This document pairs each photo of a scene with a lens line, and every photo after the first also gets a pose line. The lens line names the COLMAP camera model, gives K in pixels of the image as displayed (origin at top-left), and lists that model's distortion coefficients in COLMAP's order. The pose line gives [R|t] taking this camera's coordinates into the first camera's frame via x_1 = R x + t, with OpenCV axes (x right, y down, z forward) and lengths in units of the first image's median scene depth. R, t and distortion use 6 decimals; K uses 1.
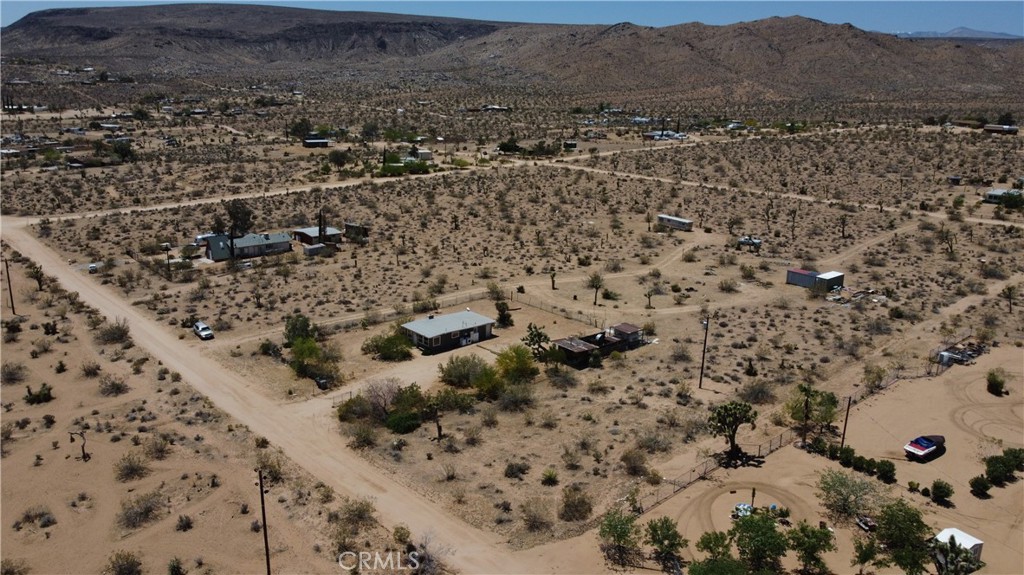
lens RADIAL K [[776.9, 0, 512.0], [0, 776.9, 287.5], [0, 0, 1]] dist [-0.001783, -0.004875]
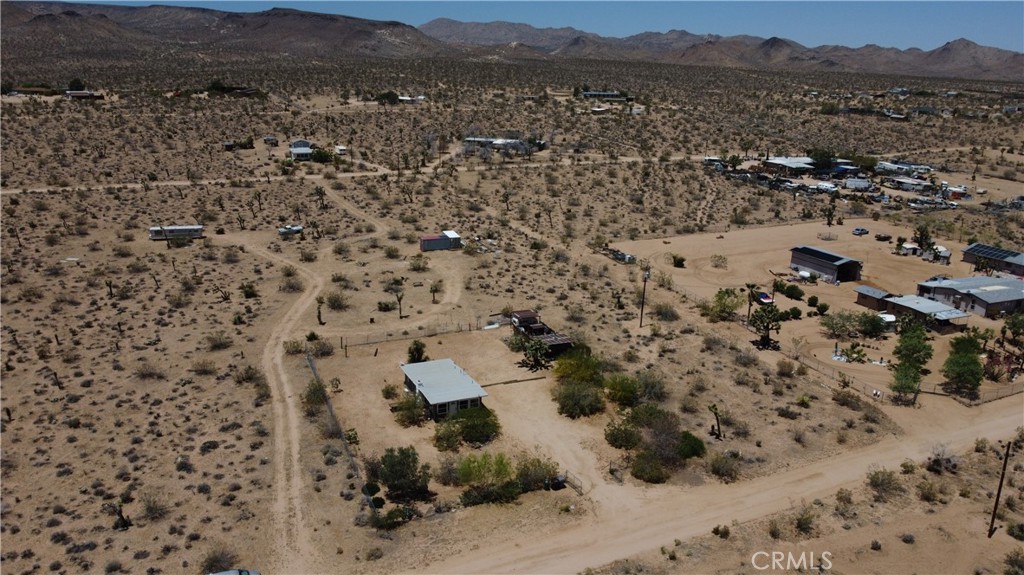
lens RADIAL K [[776.9, 0, 512.0], [0, 776.9, 287.5], [0, 0, 1]] dist [-0.001783, -0.004875]
pose [[0.306844, -0.284169, 0.908347, -0.505204], [0.237402, 0.947072, 0.216089, -0.134233], [-0.921676, 0.149338, 0.358065, 0.405883]]
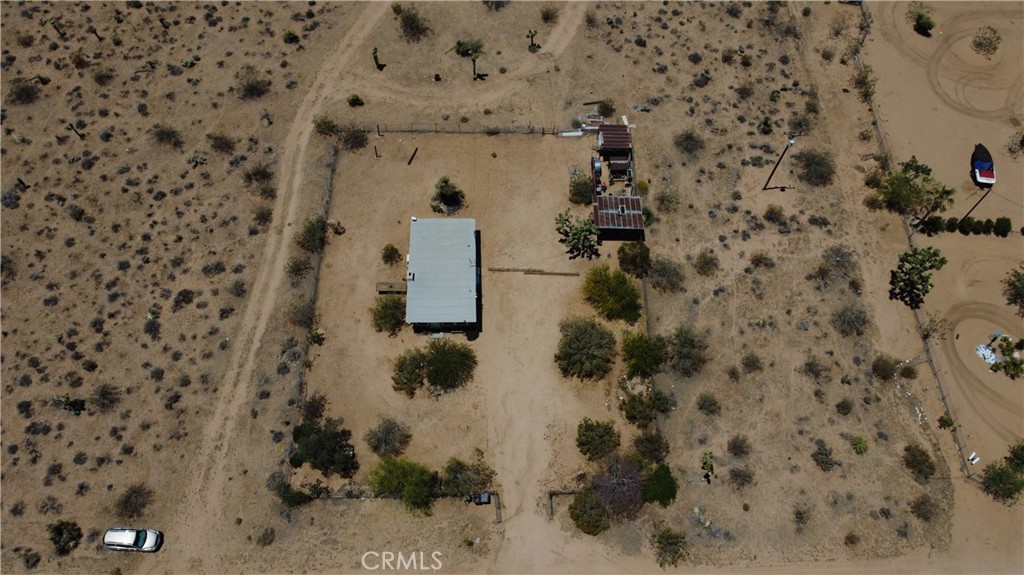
lens RADIAL K [[776.9, 0, 512.0], [0, 776.9, 287.5], [0, 0, 1]] dist [-0.001783, -0.004875]
pose [[0.654423, -0.653353, 0.380605, -0.205752], [0.183498, 0.625542, 0.758304, -0.300071], [-0.733525, -0.426411, 0.529258, 0.376571]]
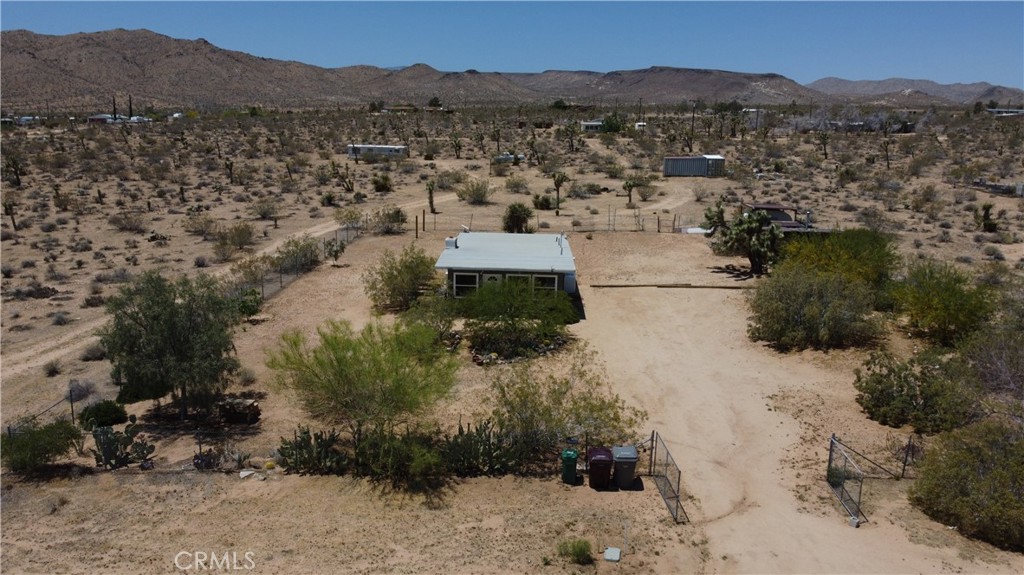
lens RADIAL K [[776.9, 0, 512.0], [0, 776.9, 287.5], [0, 0, 1]] dist [-0.001783, -0.004875]
pose [[0.699525, -0.167562, 0.694685, -0.228262], [0.193963, 0.980147, 0.041102, 0.031993], [-0.687781, 0.105992, 0.718139, 0.472043]]
